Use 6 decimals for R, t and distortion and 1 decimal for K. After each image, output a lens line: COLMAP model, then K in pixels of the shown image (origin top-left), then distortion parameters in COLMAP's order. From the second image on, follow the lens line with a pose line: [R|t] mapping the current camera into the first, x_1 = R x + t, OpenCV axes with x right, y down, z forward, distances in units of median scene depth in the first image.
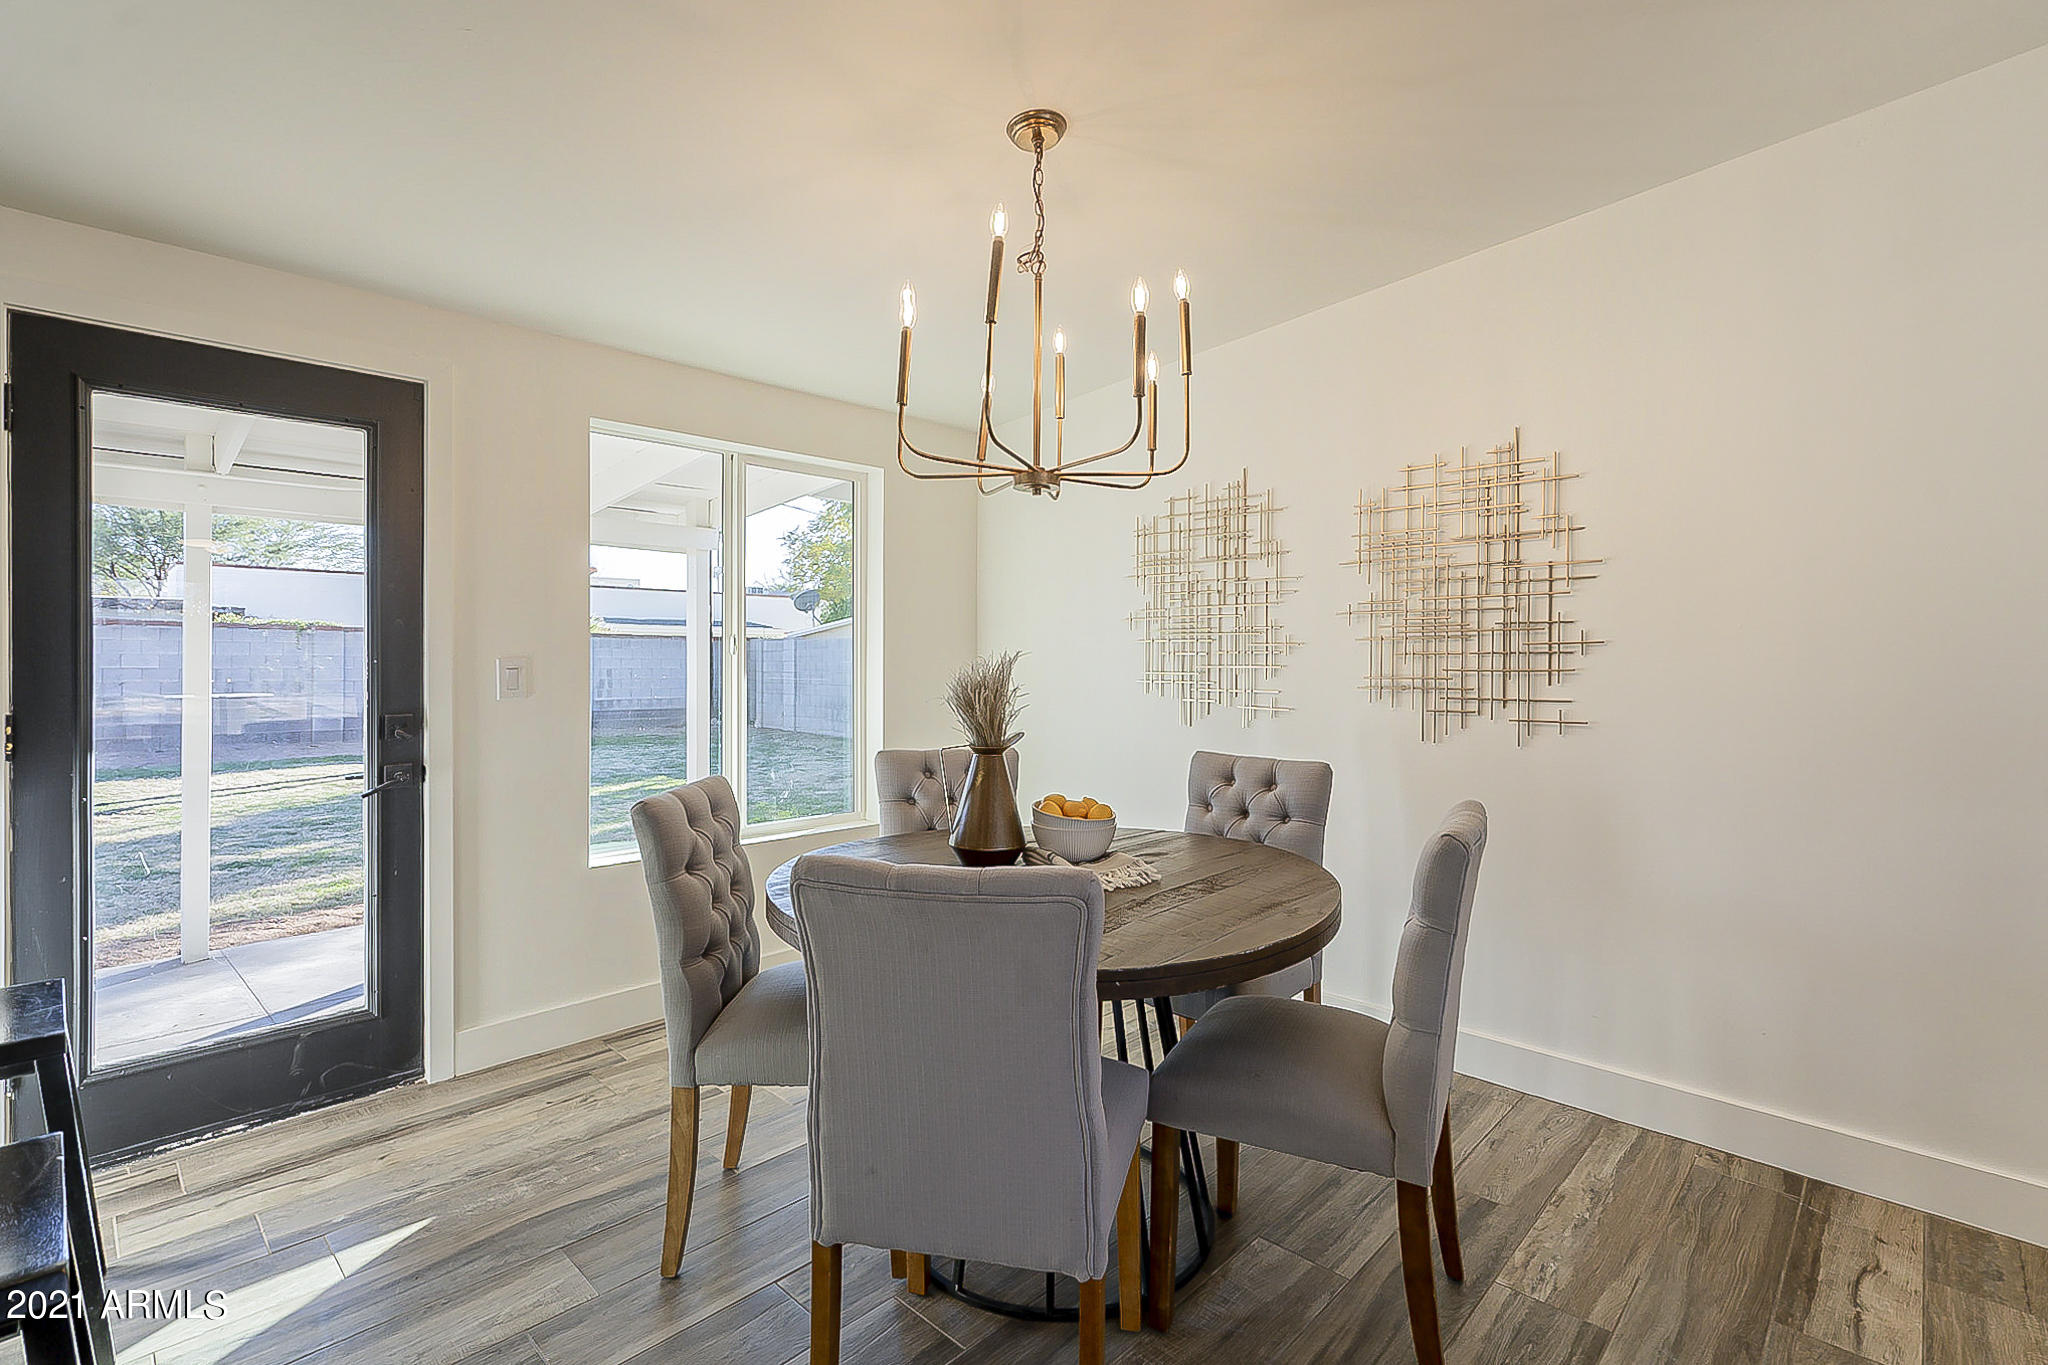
lens RADIAL K [[947.9, 0, 1034.9], [0, 947.9, 661.9], [0, 0, 1]] dist [-0.000895, 0.001786]
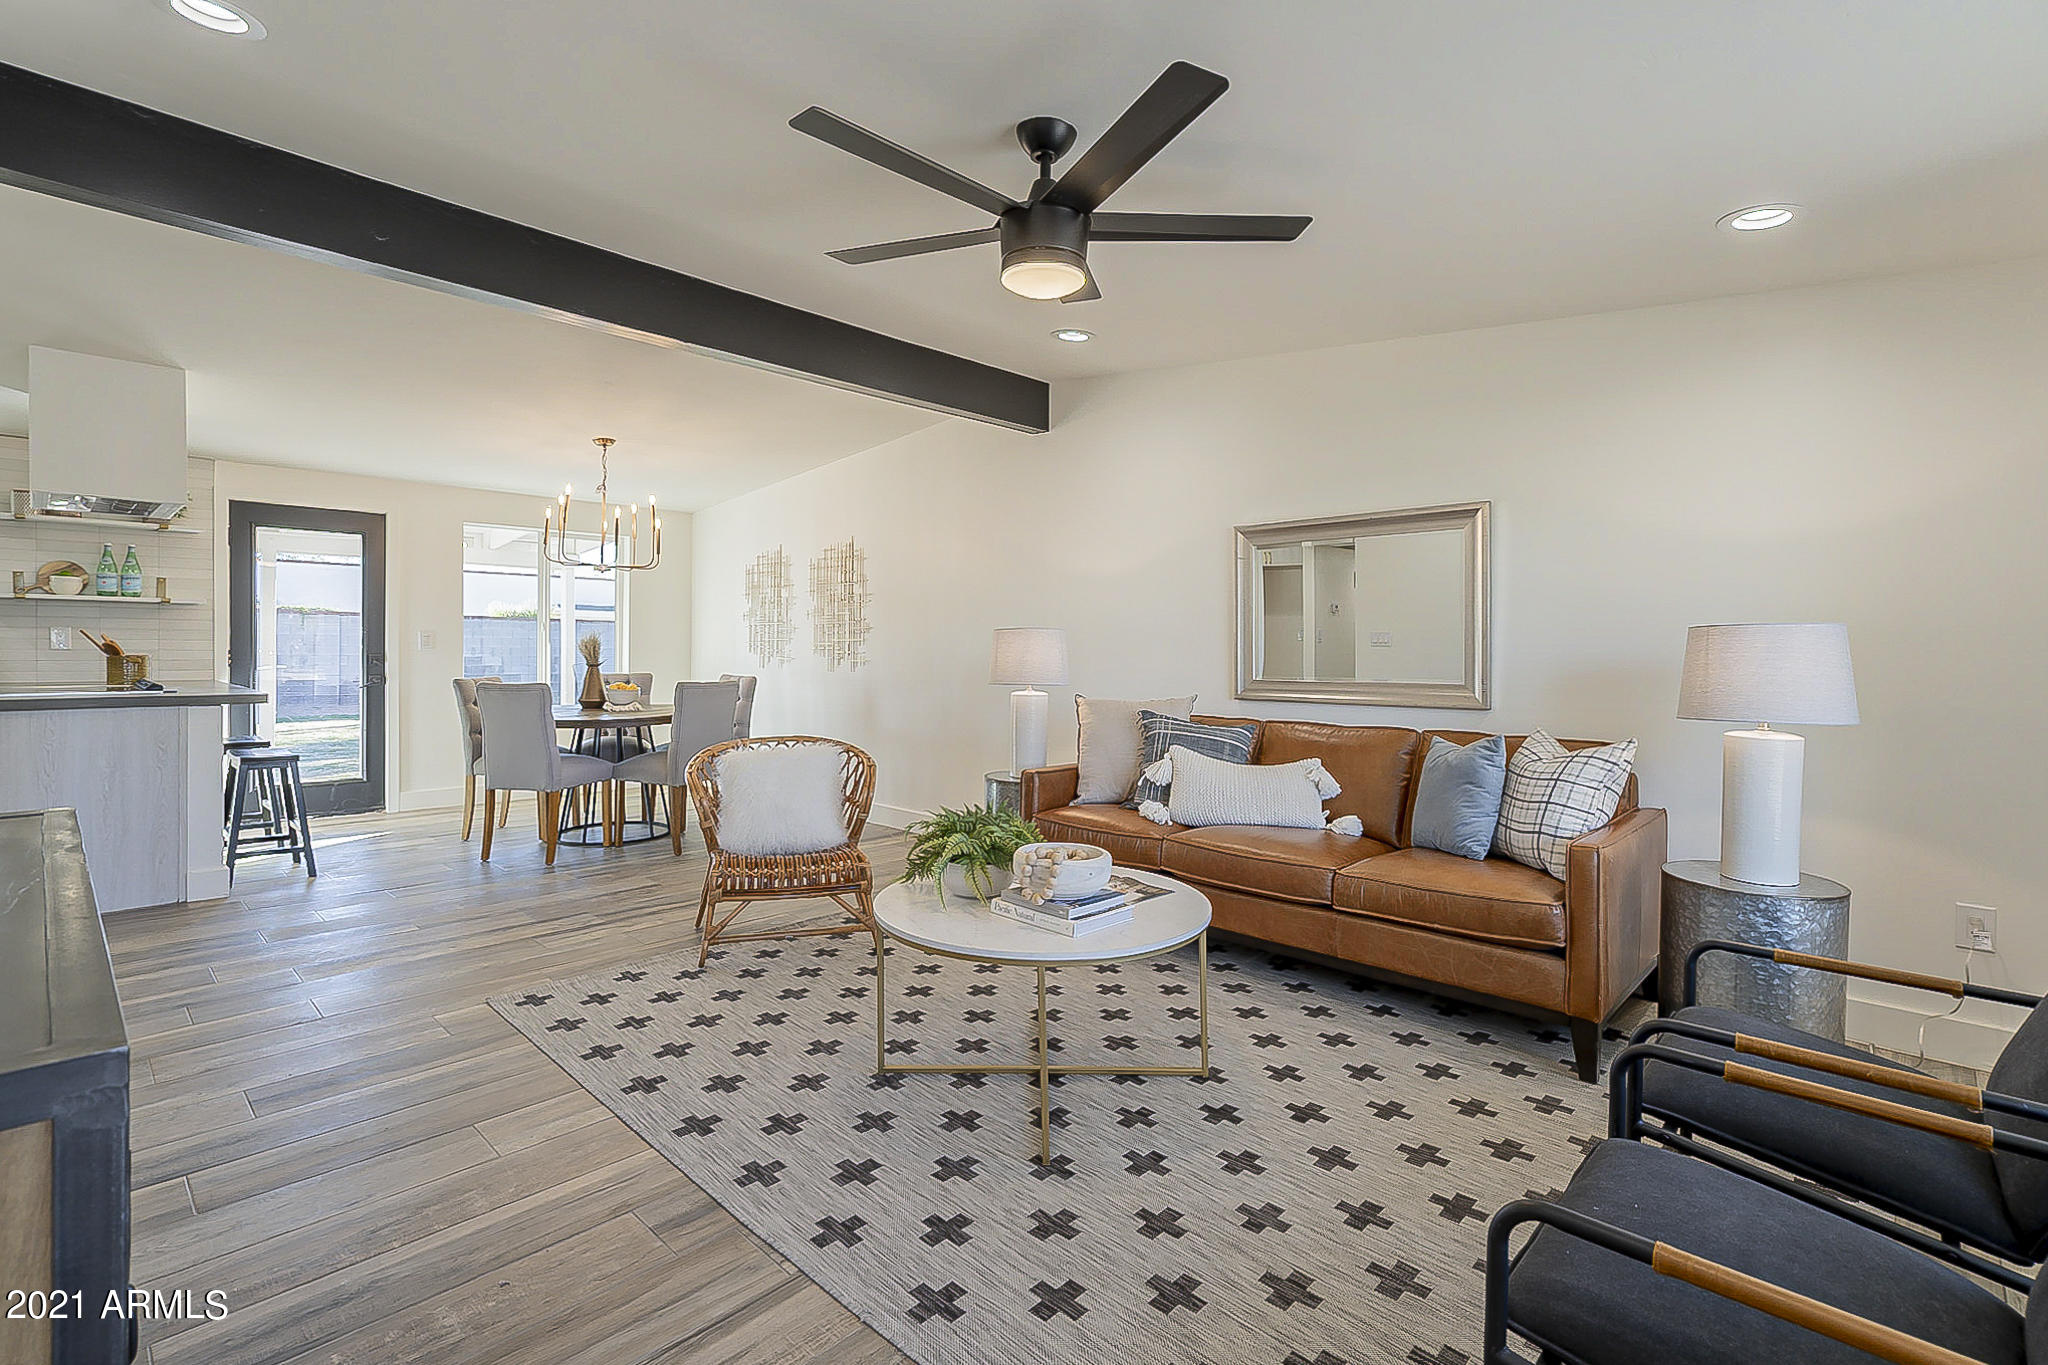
lens RADIAL K [[947.9, 0, 1016.8], [0, 947.9, 666.4], [0, 0, 1]] dist [-0.000895, 0.001786]
pose [[0.999941, 0.008725, -0.006506, 0.918695], [-0.008609, 0.999807, 0.017656, 0.028351], [0.006659, -0.017599, 0.999823, -1.318286]]
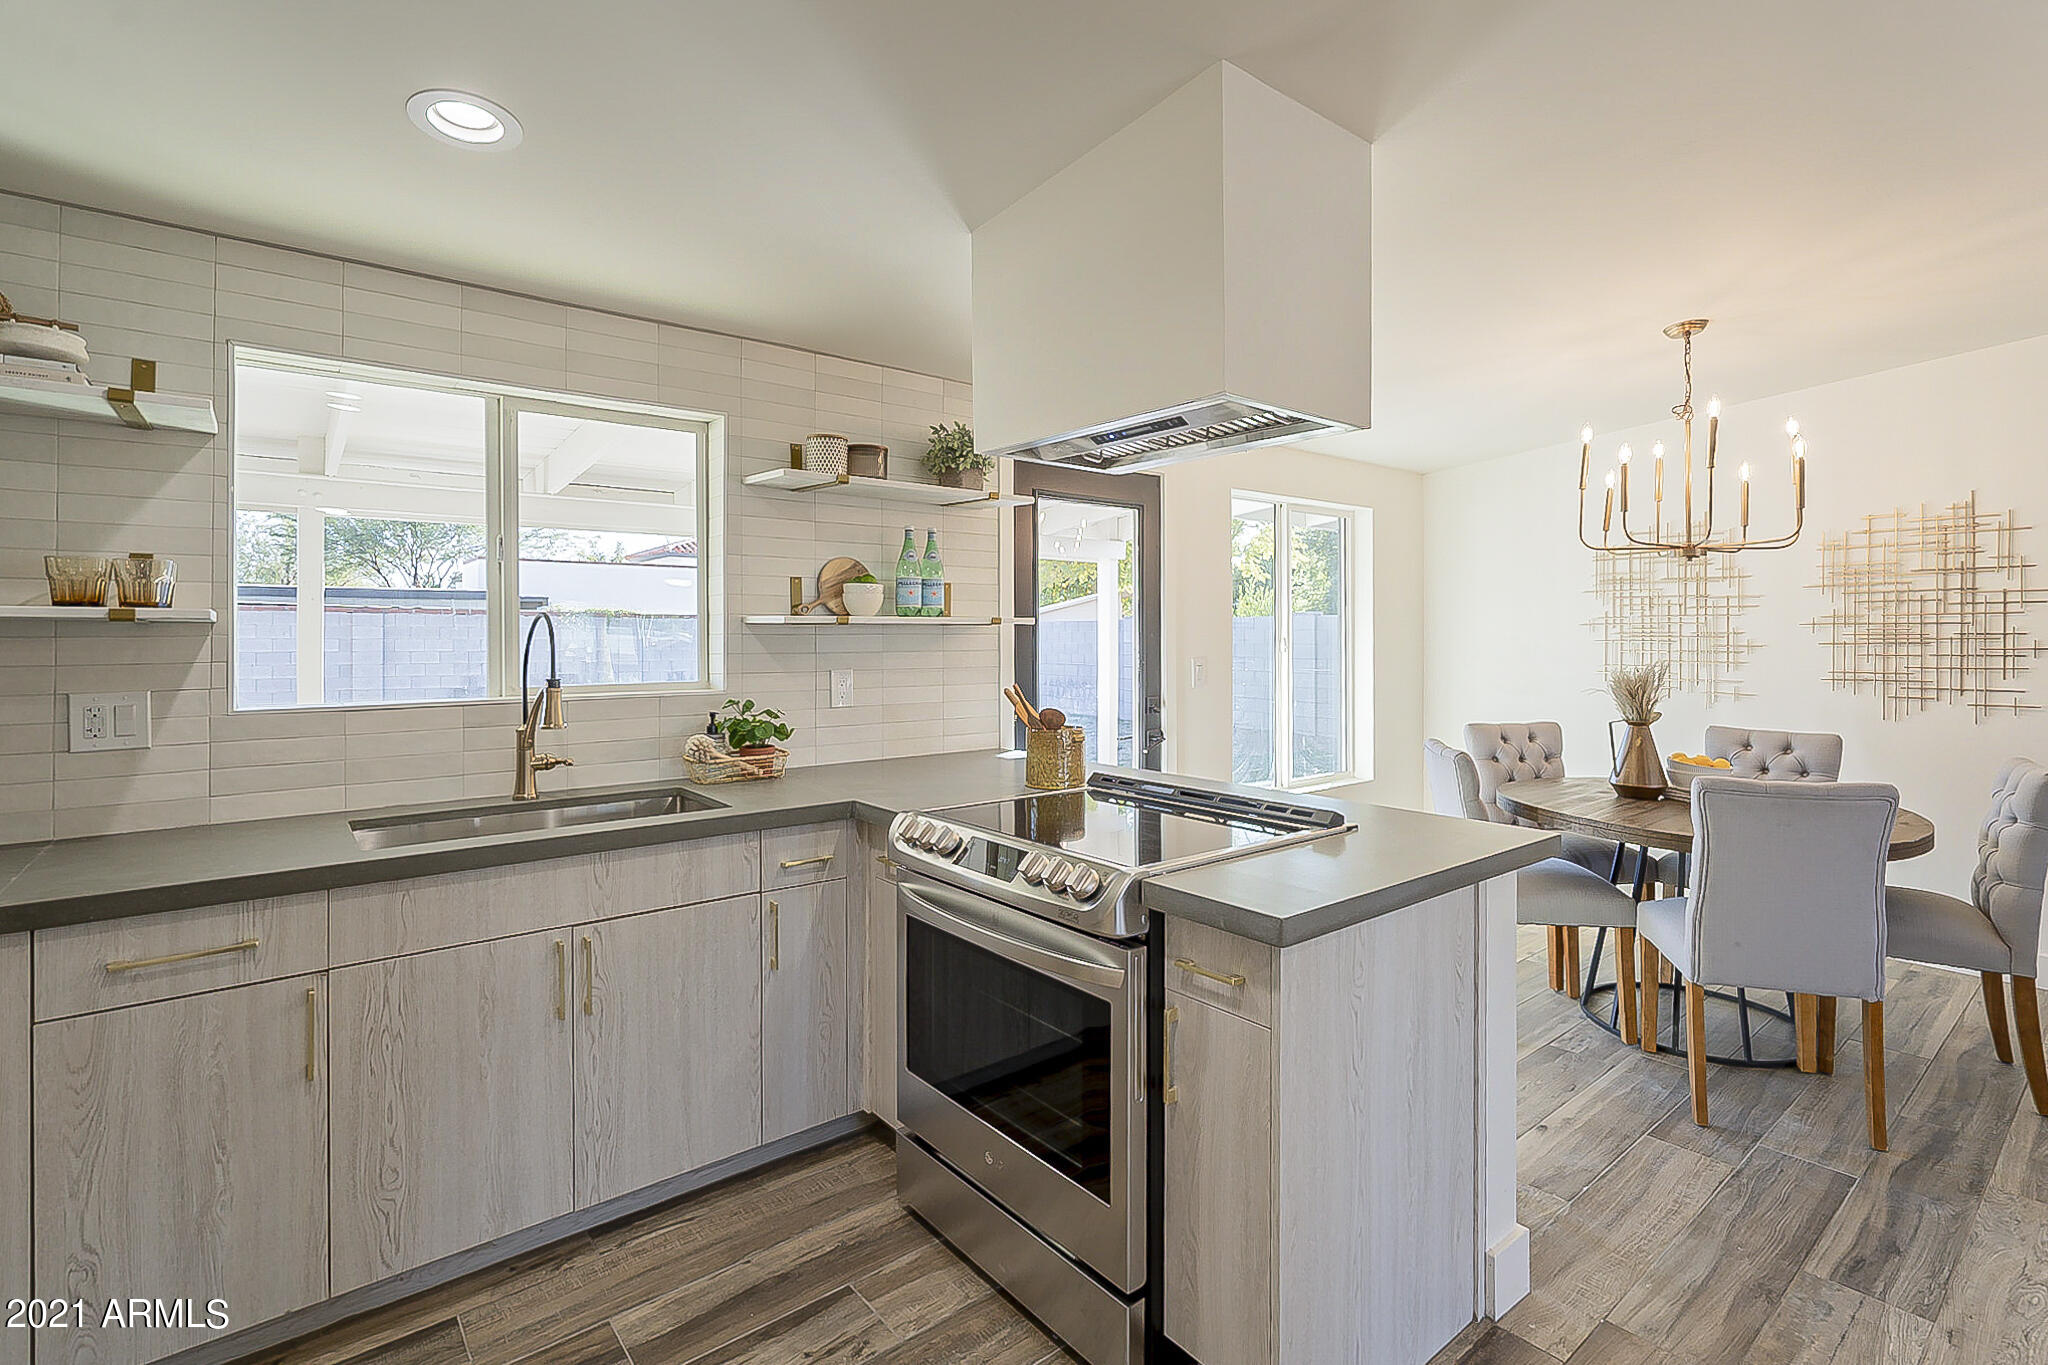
lens RADIAL K [[947.9, 0, 1059.6], [0, 947.9, 634.4], [0, 0, 1]] dist [-0.000895, 0.001786]
pose [[0.993022, -0.003520, -0.117875, -0.625476], [0.002983, 0.999984, -0.004727, -0.036686], [0.117890, 0.004342, 0.993017, -0.501034]]
